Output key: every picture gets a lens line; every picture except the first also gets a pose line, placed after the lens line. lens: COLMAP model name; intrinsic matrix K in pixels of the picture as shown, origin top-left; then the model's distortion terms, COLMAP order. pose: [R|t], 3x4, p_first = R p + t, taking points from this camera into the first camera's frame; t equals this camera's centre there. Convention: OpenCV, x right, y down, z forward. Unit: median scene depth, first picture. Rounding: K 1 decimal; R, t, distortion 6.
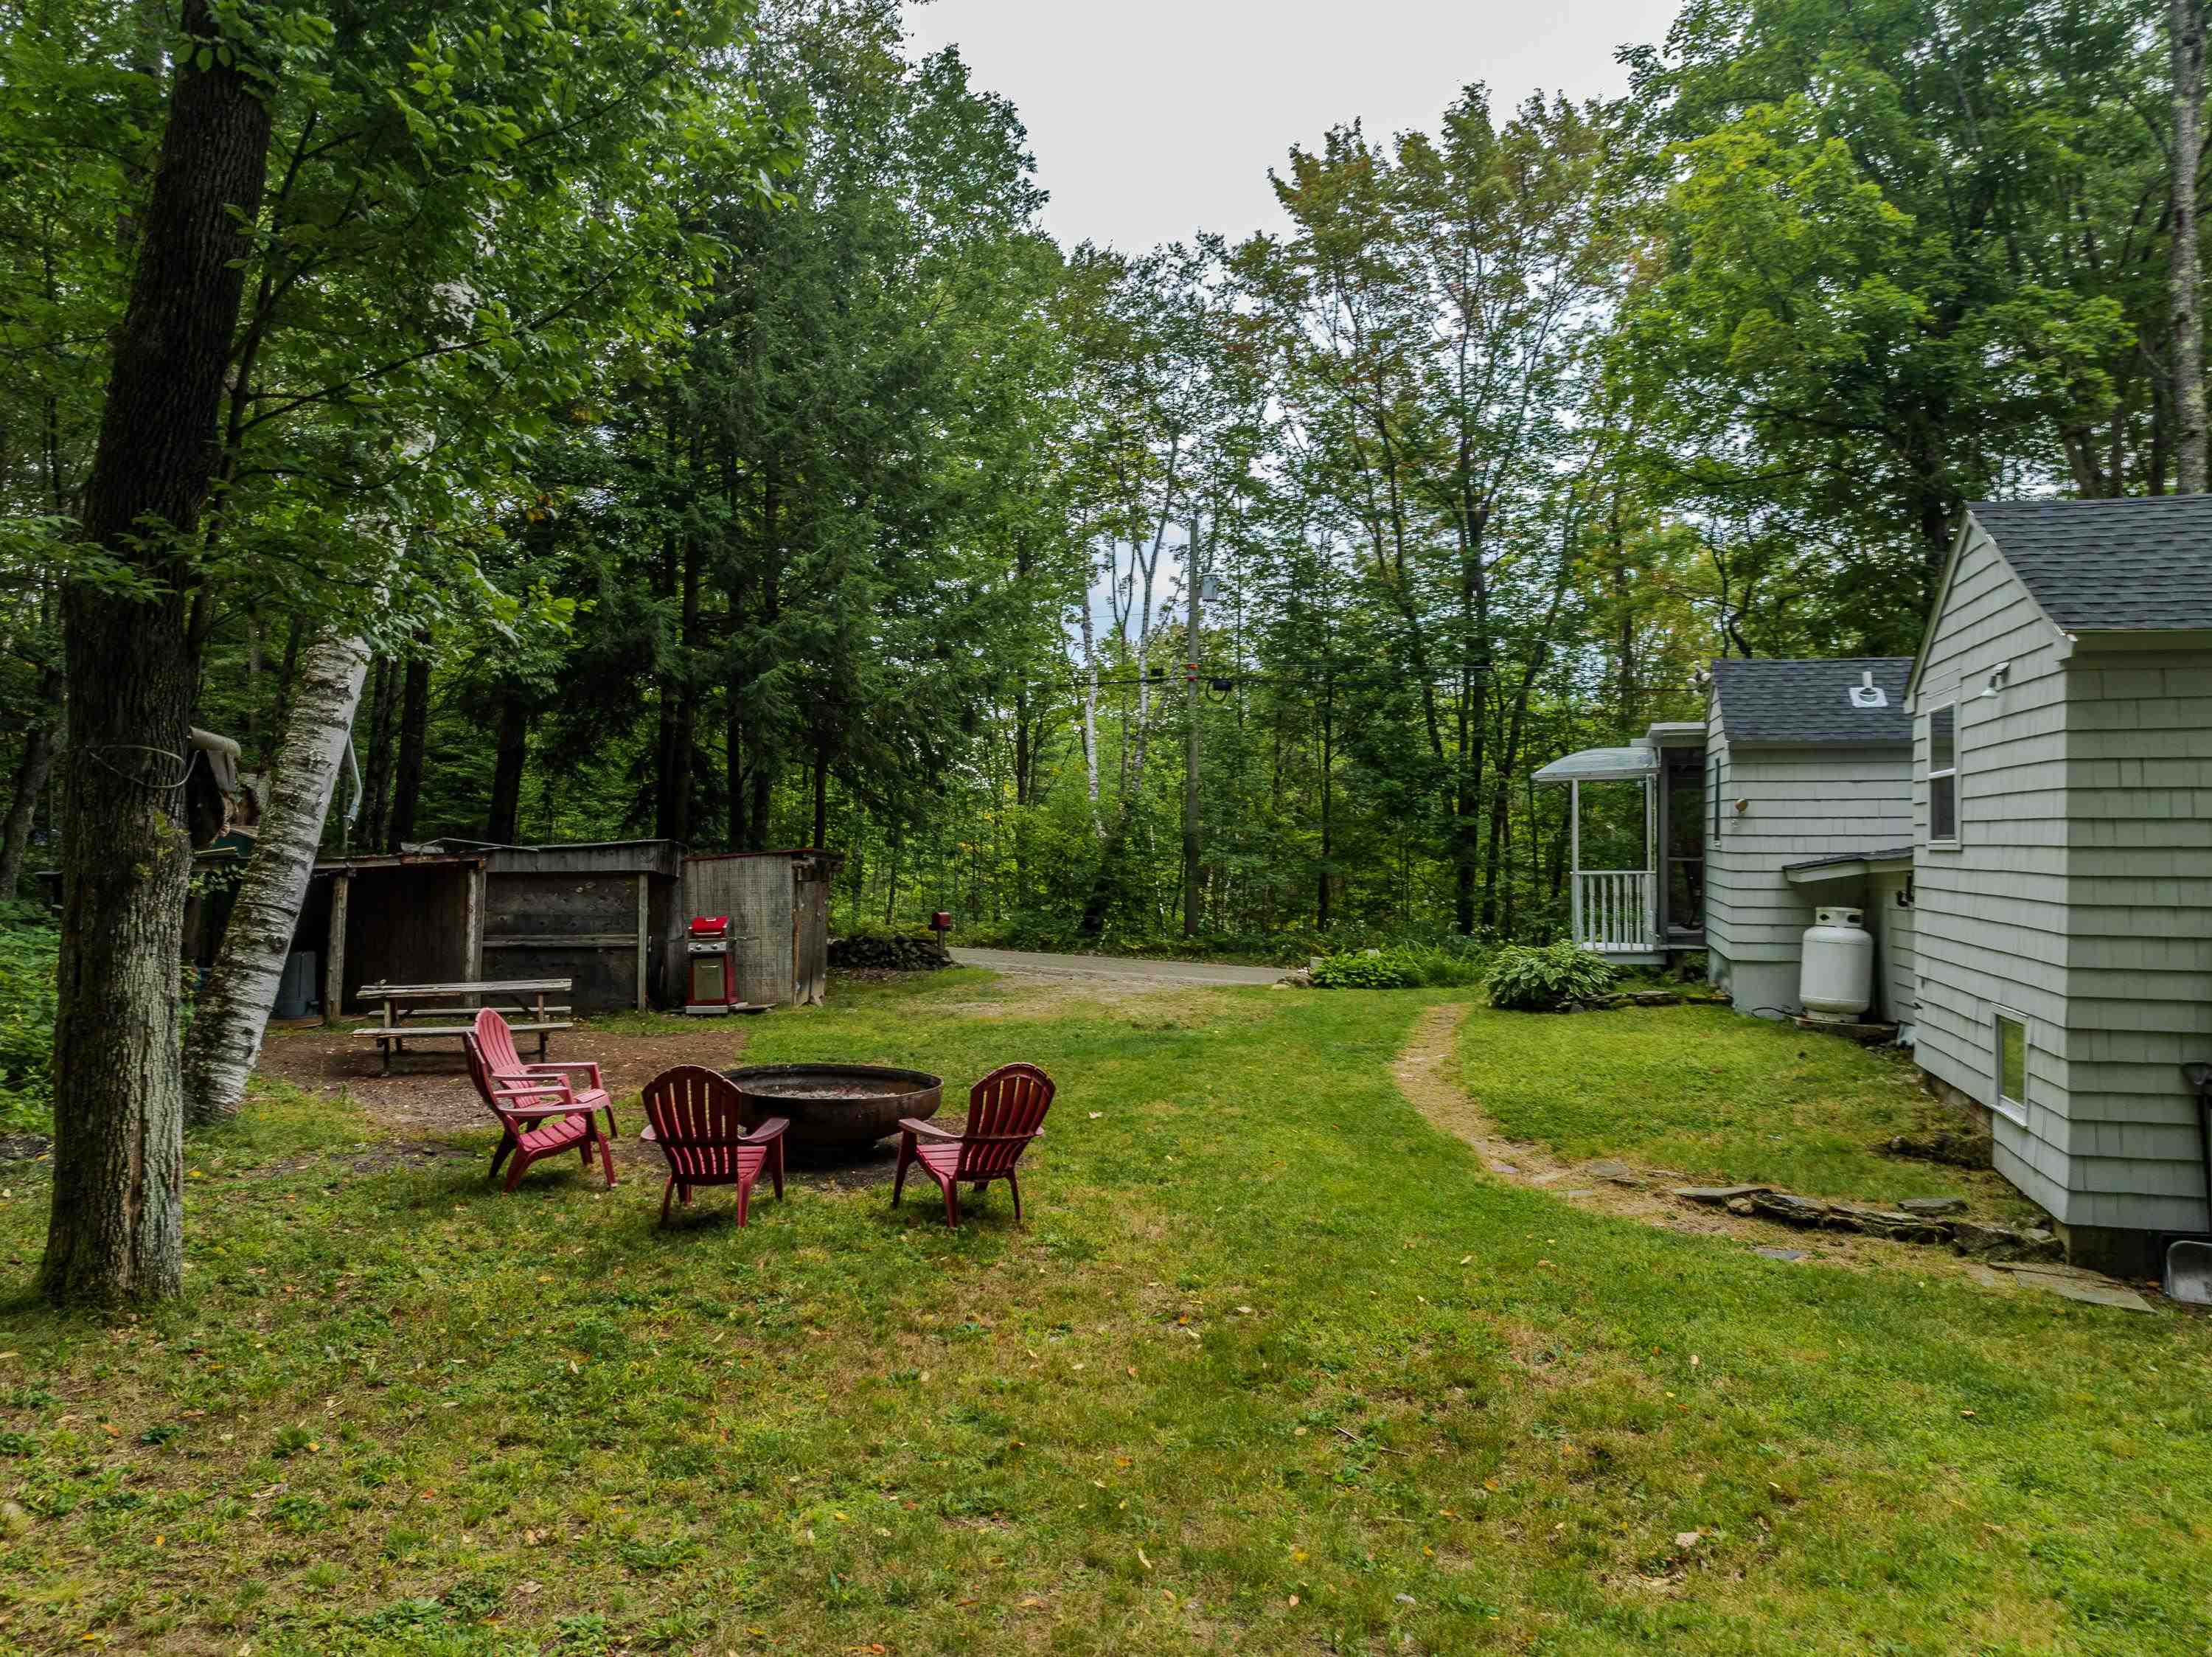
lens RADIAL K [[1544.2, 0, 1106.0], [0, 1544.2, 828.5], [0, 0, 1]] dist [-0.034103, 0.019438]
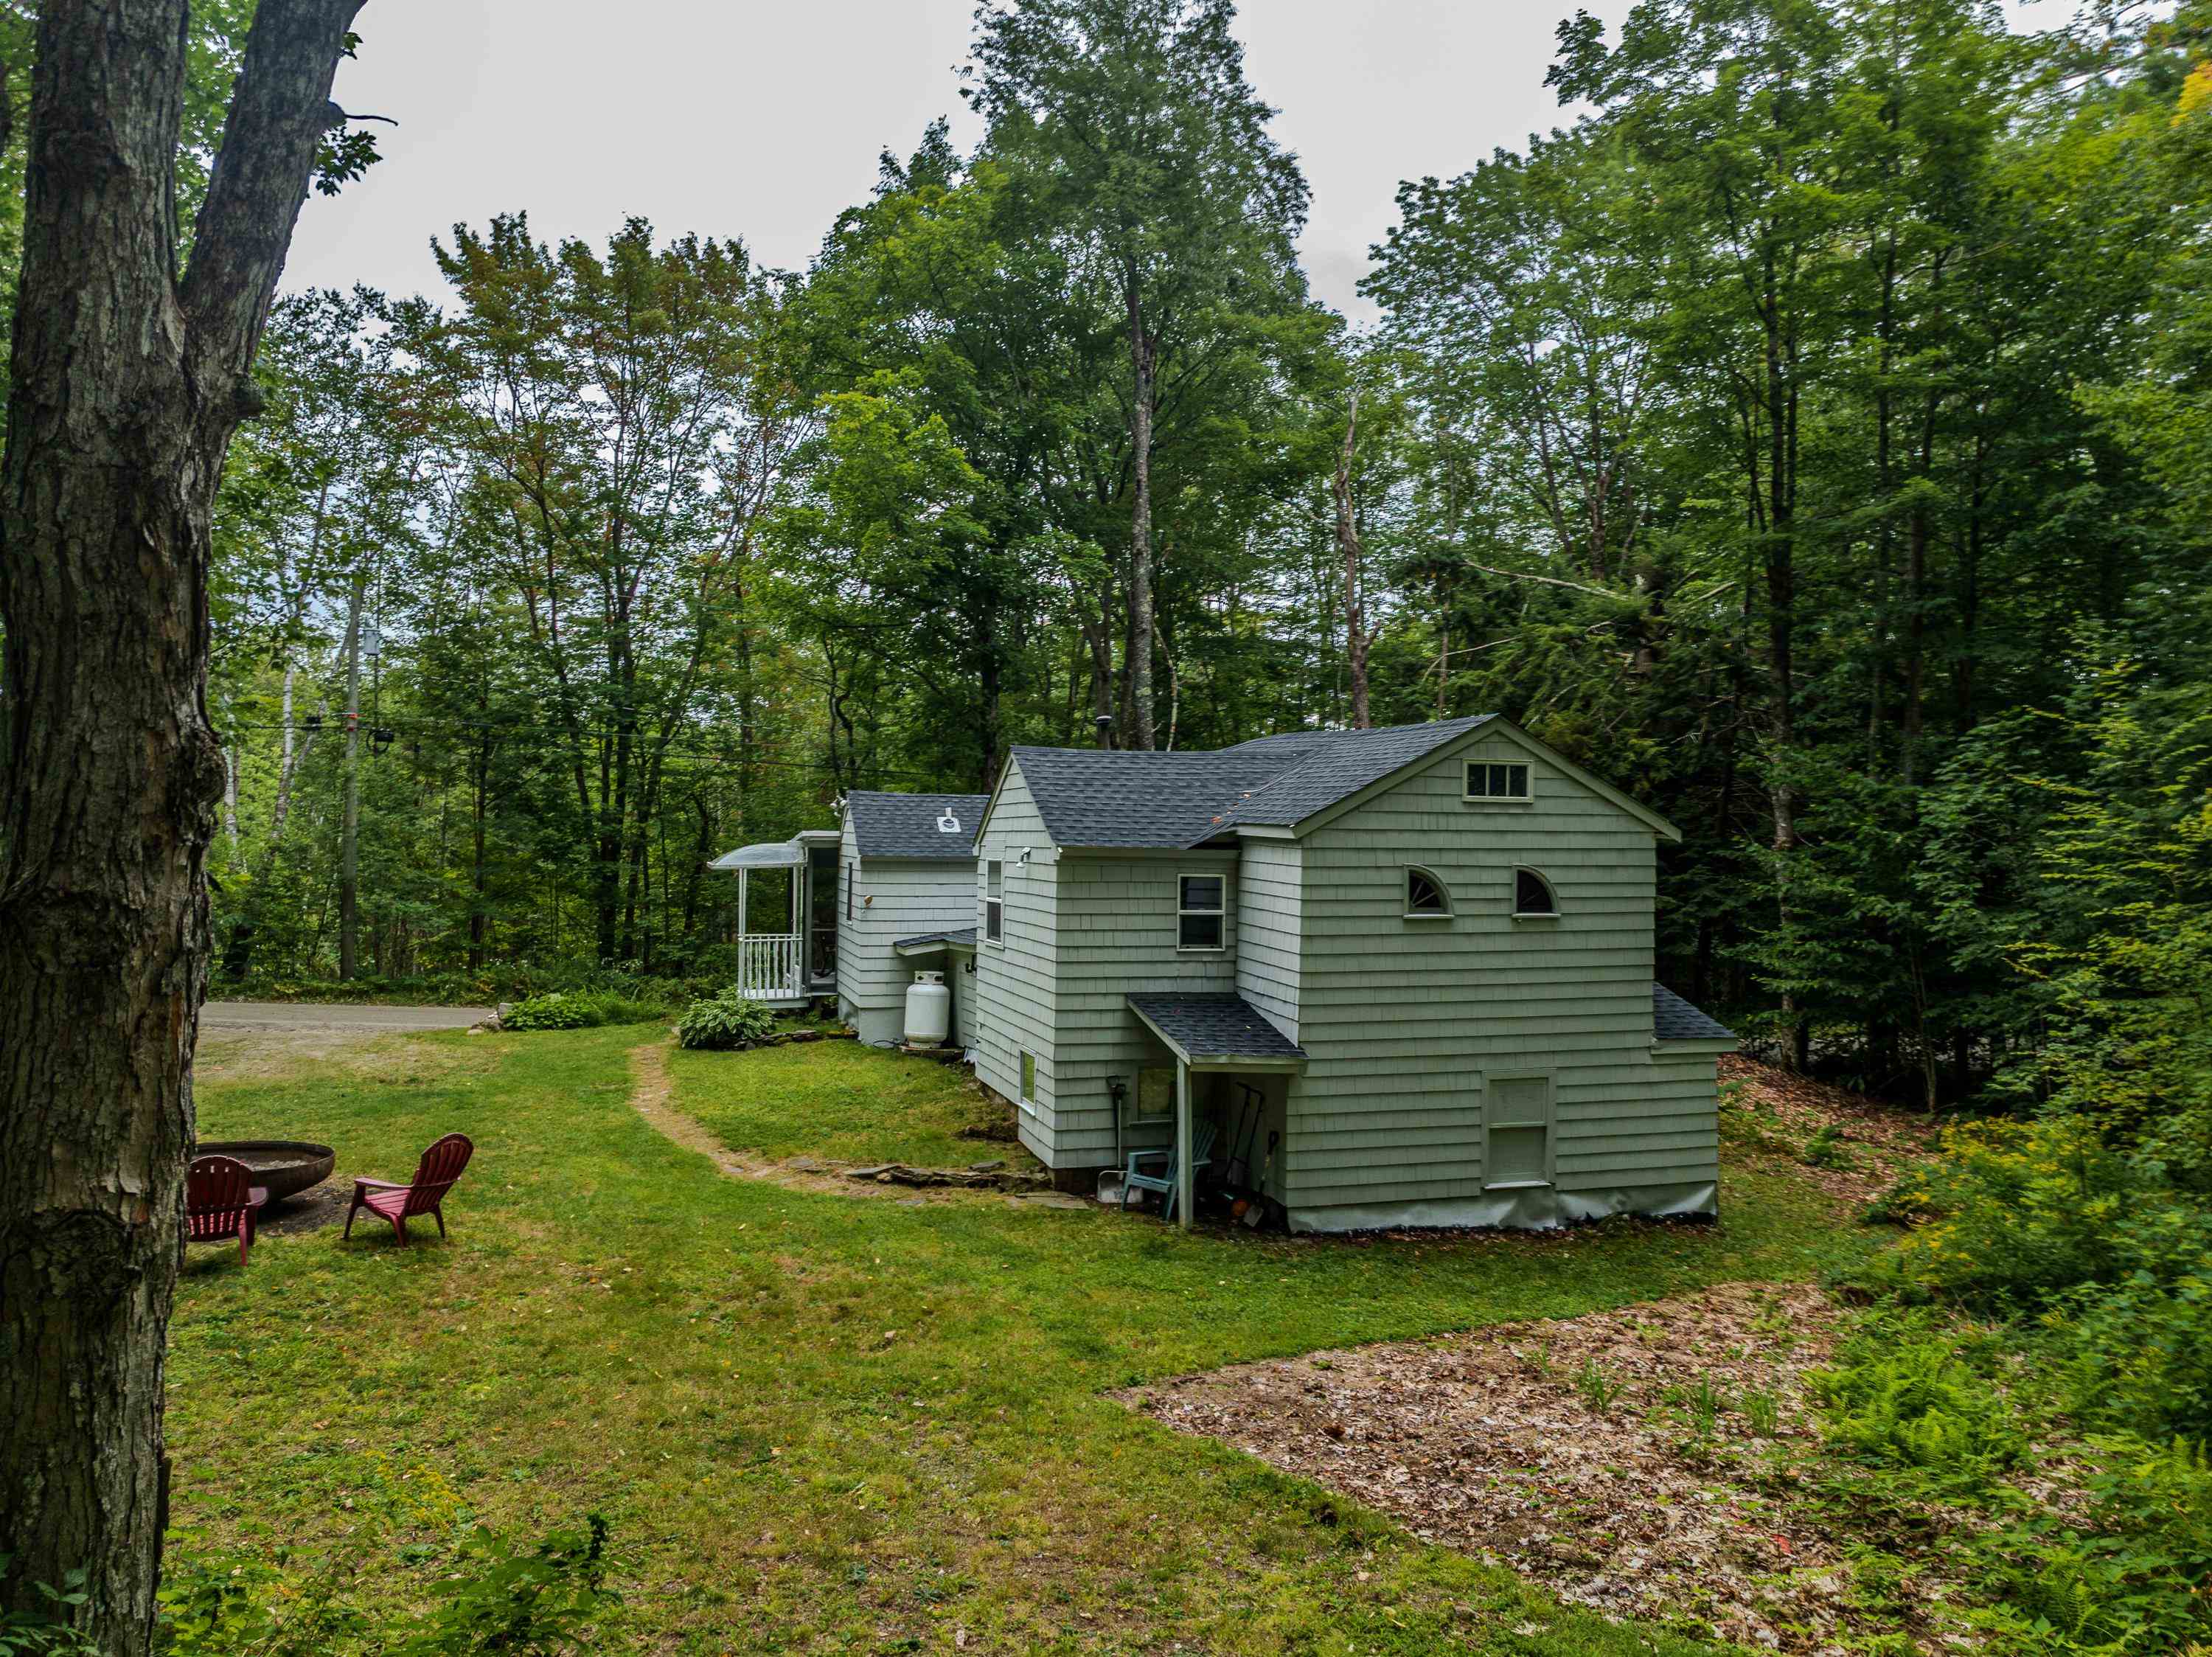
lens RADIAL K [[1564.2, 0, 1101.7], [0, 1564.2, 803.7], [0, 0, 1]] dist [0.004444, -0.056263]
pose [[0.839029, 0.020549, 0.543699, -0.213442], [-0.015139, 0.999781, -0.014424, -0.092685], [-0.543876, 0.003871, 0.839156, -0.370400]]
